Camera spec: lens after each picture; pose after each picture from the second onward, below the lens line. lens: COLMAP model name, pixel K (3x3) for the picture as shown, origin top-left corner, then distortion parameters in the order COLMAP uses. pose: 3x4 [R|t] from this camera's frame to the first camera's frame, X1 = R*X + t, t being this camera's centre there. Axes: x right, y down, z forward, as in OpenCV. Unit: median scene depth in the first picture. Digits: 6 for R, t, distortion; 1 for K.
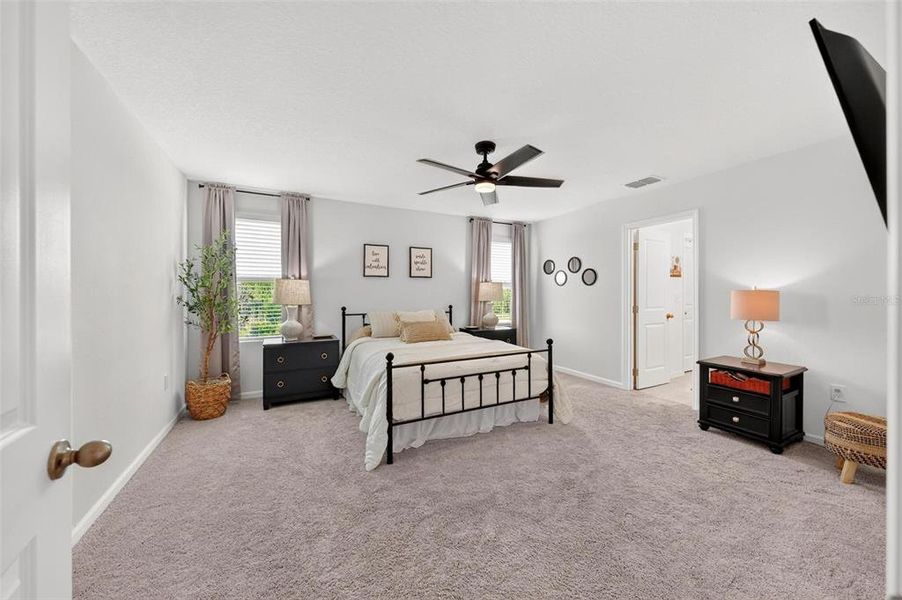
lens RADIAL K [[321.2, 0, 451.0], [0, 321.2, 288.6], [0, 0, 1]] dist [0.002098, -0.002077]
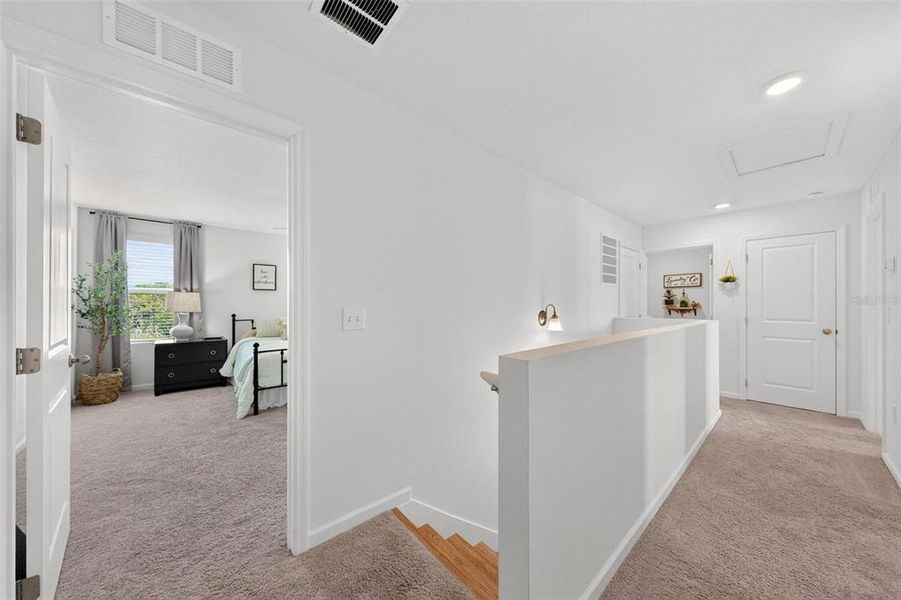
lens RADIAL K [[312.2, 0, 467.5], [0, 312.2, 300.2], [0, 0, 1]] dist [0.001221, -0.000308]
pose [[0.967097, 0.008597, 0.254261, 0.276719], [-0.009671, 0.999949, 0.002972, -0.011424], [-0.254223, -0.005333, 0.967131, -0.476097]]
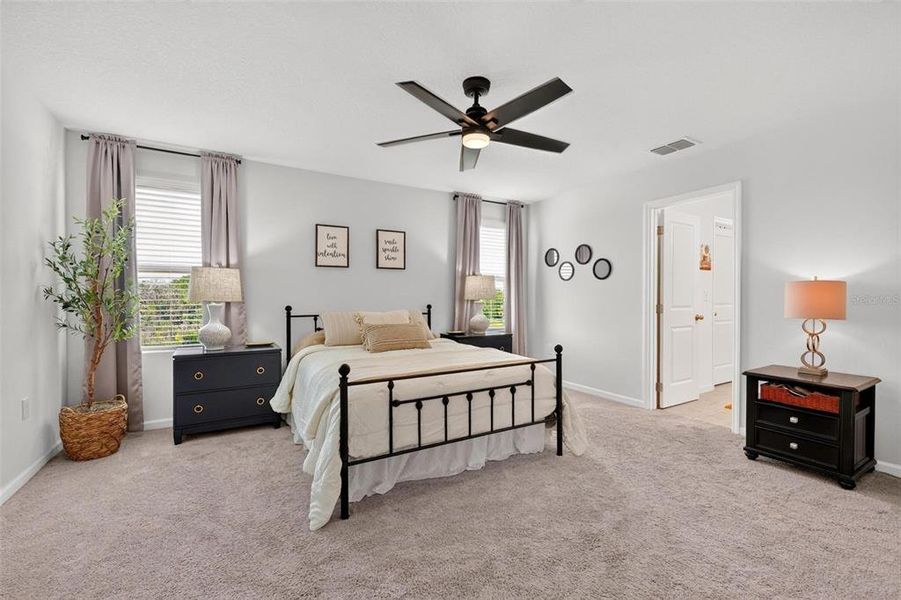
lens RADIAL K [[371.2, 0, 450.7], [0, 371.2, 295.4], [0, 0, 1]] dist [-0.002009, -0.000326]
pose [[0.998174, 0.002810, 0.060332, -0.003162], [-0.003352, 0.999955, 0.008885, 0.026402], [-0.060305, -0.009071, 0.998139, 0.113388]]
